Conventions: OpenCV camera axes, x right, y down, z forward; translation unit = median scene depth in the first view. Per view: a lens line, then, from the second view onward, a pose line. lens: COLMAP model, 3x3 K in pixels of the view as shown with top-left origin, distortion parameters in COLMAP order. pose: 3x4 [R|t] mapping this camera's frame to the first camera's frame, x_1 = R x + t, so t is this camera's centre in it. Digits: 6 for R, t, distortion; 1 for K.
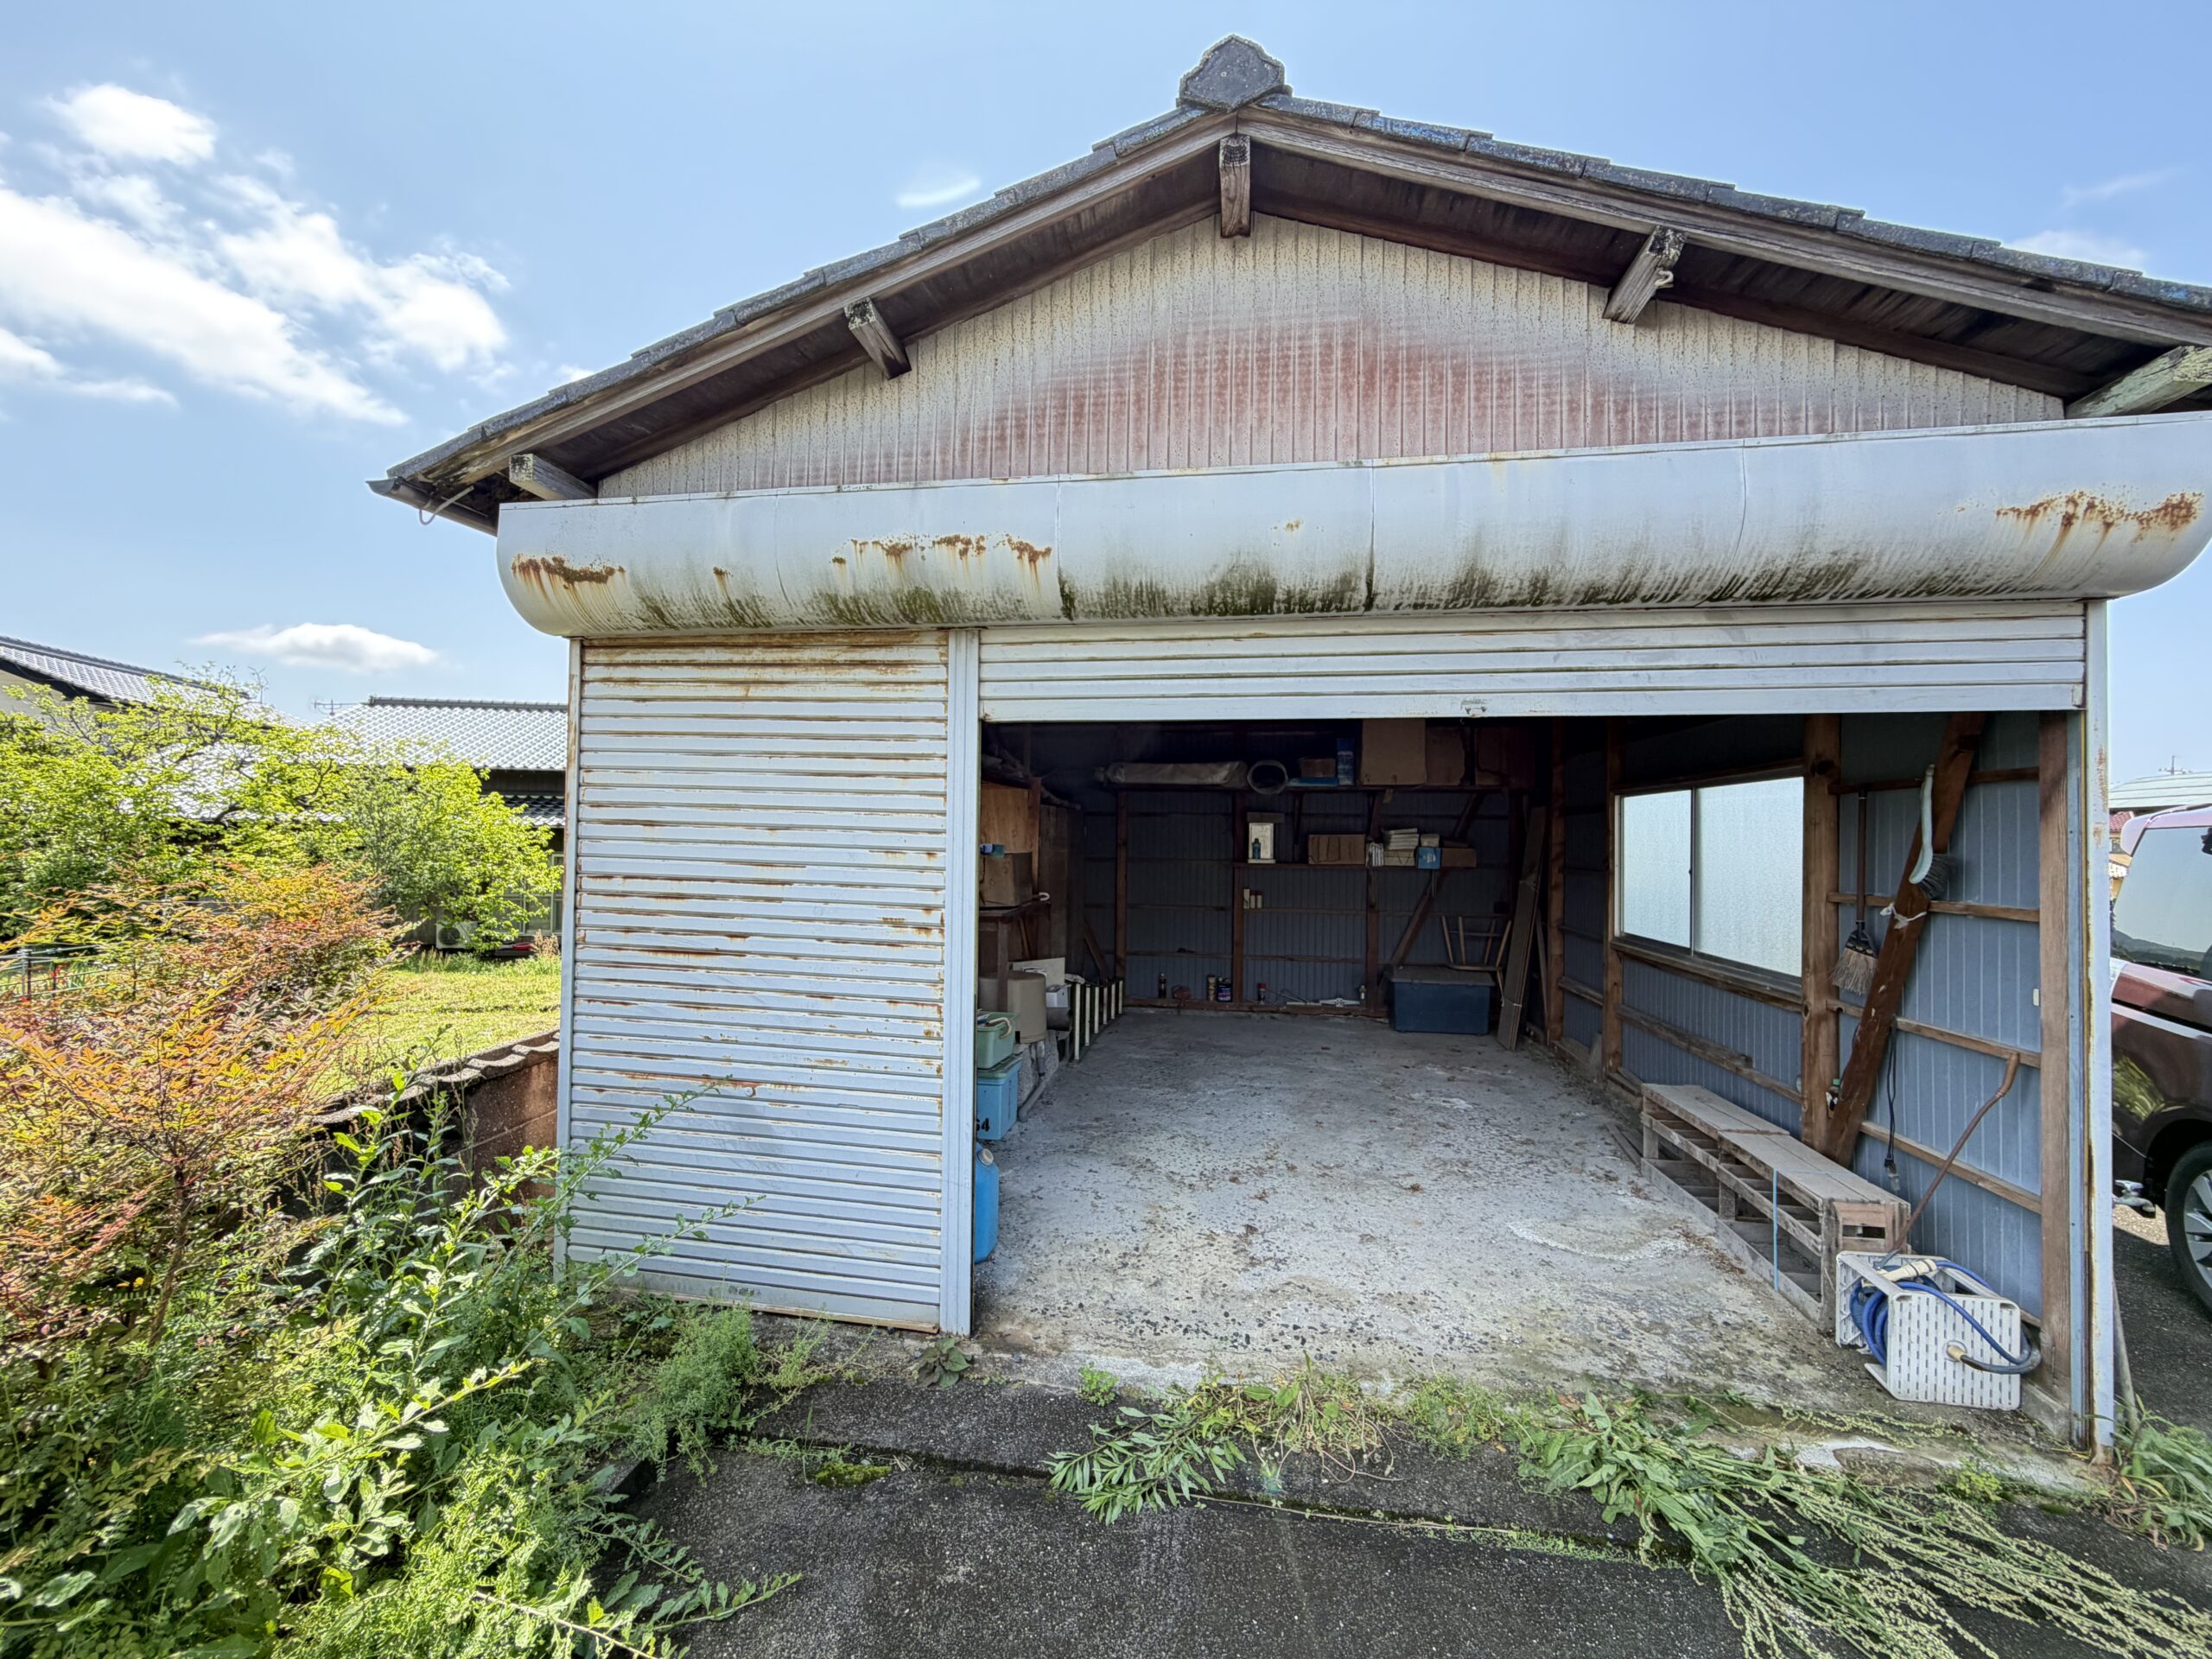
lens RADIAL K [[894.3, 0, 1108.8], [0, 894.3, 833.0], [0, 0, 1]] dist [0.001882, -0.000061]
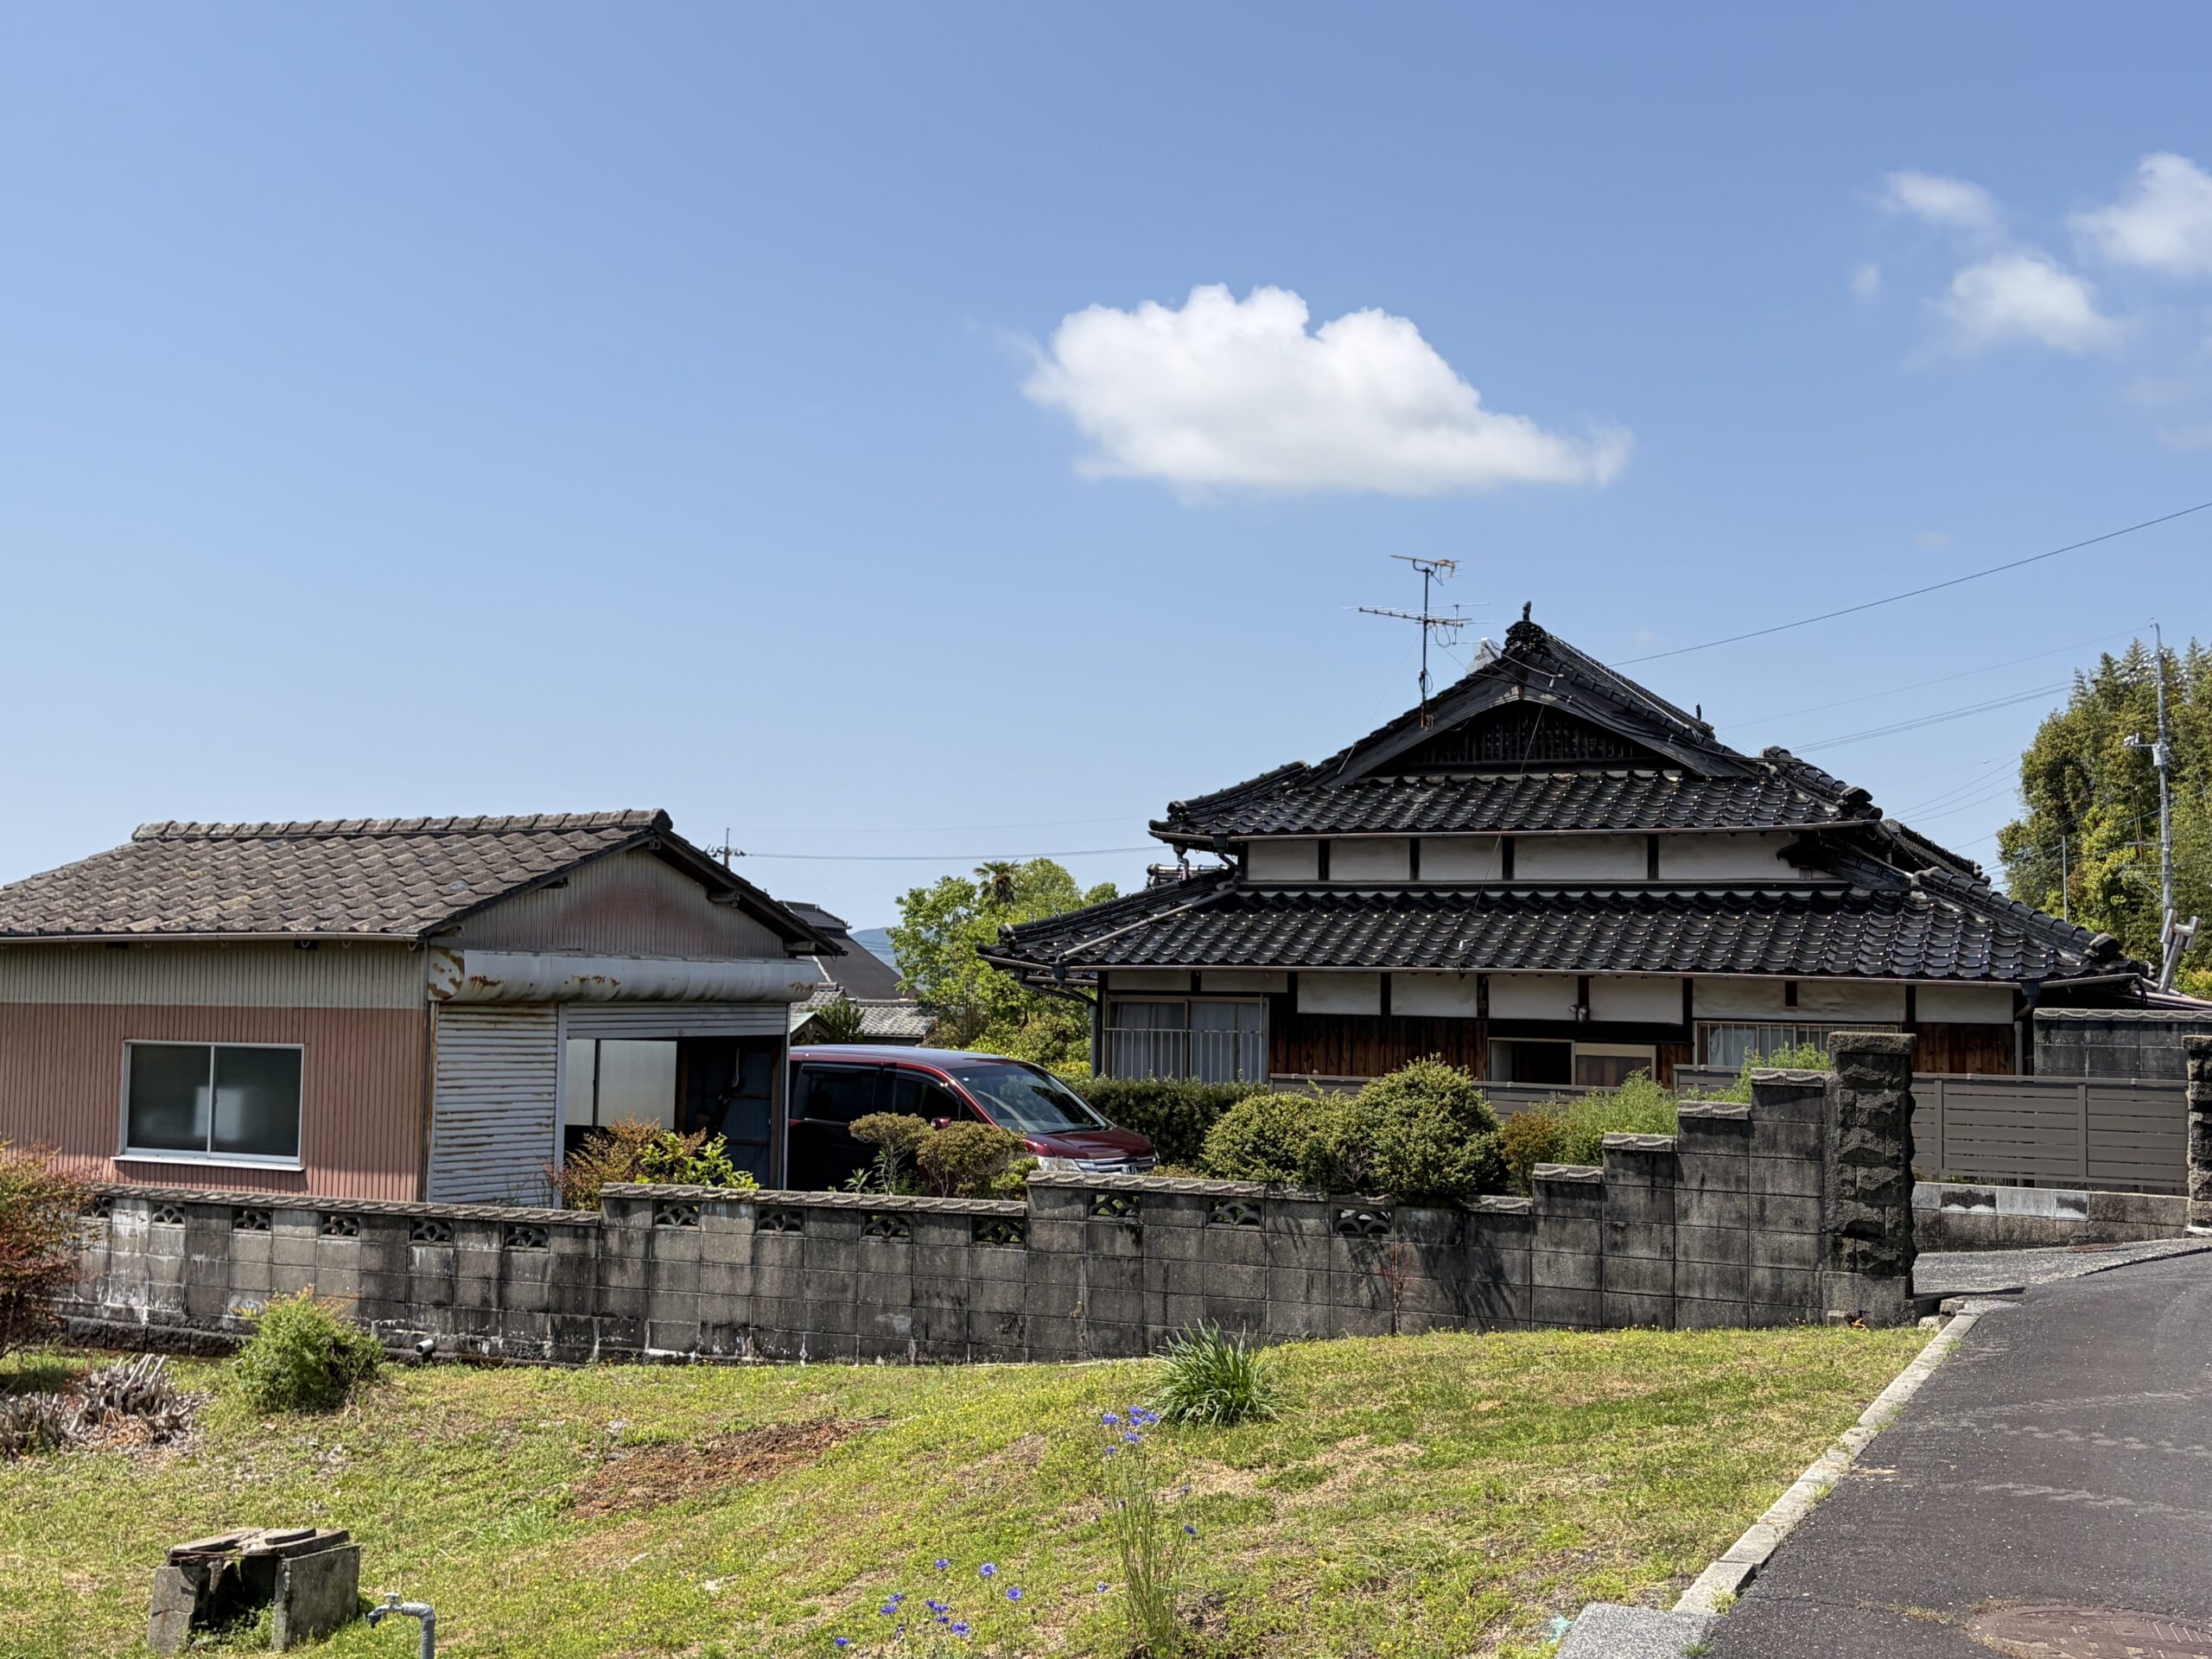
lens RADIAL K [[2354.1, 0, 1106.8], [0, 2354.1, 830.9], [0, 0, 1]] dist [-0.000715, 0.000000]
pose [[0.299765, 0.052901, 0.952545, -6.221675], [-0.015088, 0.998599, -0.050710, -0.413305], [-0.953894, 0.000829, 0.300143, -2.482229]]
